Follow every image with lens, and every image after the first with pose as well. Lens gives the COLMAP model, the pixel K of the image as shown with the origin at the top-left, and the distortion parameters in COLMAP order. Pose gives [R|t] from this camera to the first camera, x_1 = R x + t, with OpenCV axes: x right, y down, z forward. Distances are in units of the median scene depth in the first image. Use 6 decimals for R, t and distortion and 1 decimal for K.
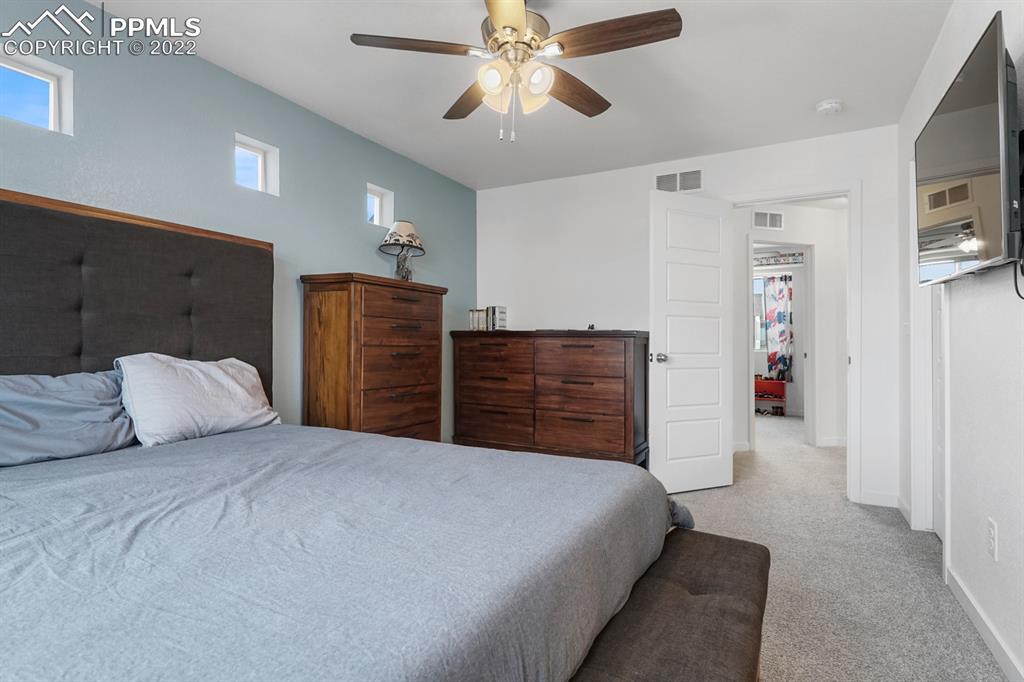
lens RADIAL K [[507.3, 0, 512.0], [0, 507.3, 330.5], [0, 0, 1]] dist [0.000177, 0.000019]
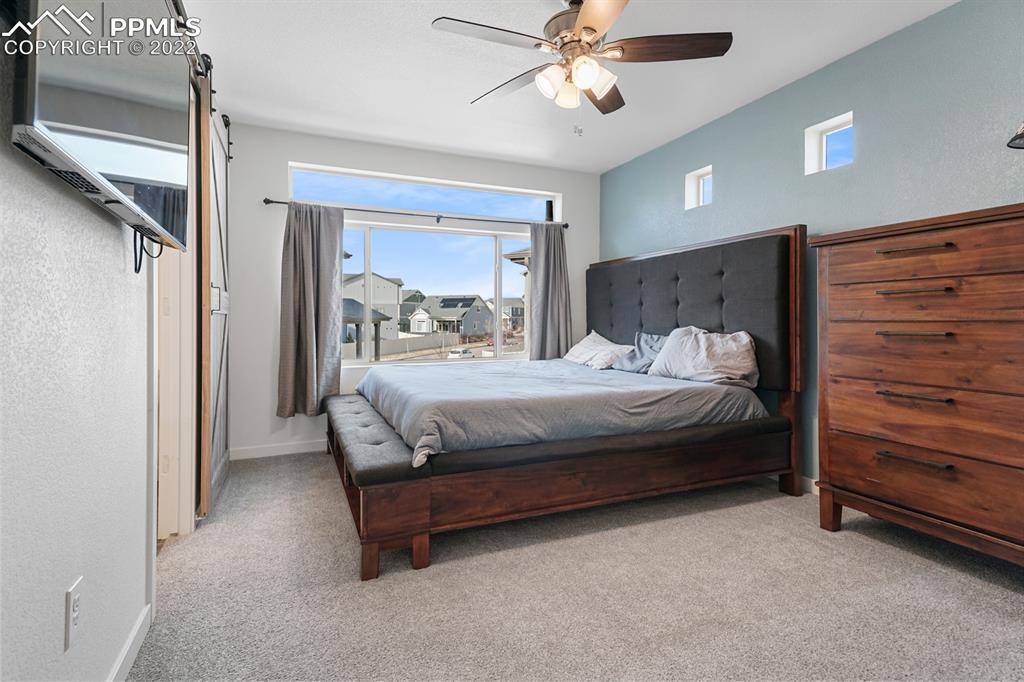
lens RADIAL K [[507.3, 0, 512.0], [0, 507.3, 330.5], [0, 0, 1]] dist [0.000177, 0.000019]
pose [[-0.607286, 0.000384, -0.794483, 0.821581], [0.008513, 0.999946, -0.006024, 0.054317], [0.794437, -0.010422, -0.607257, 1.335198]]
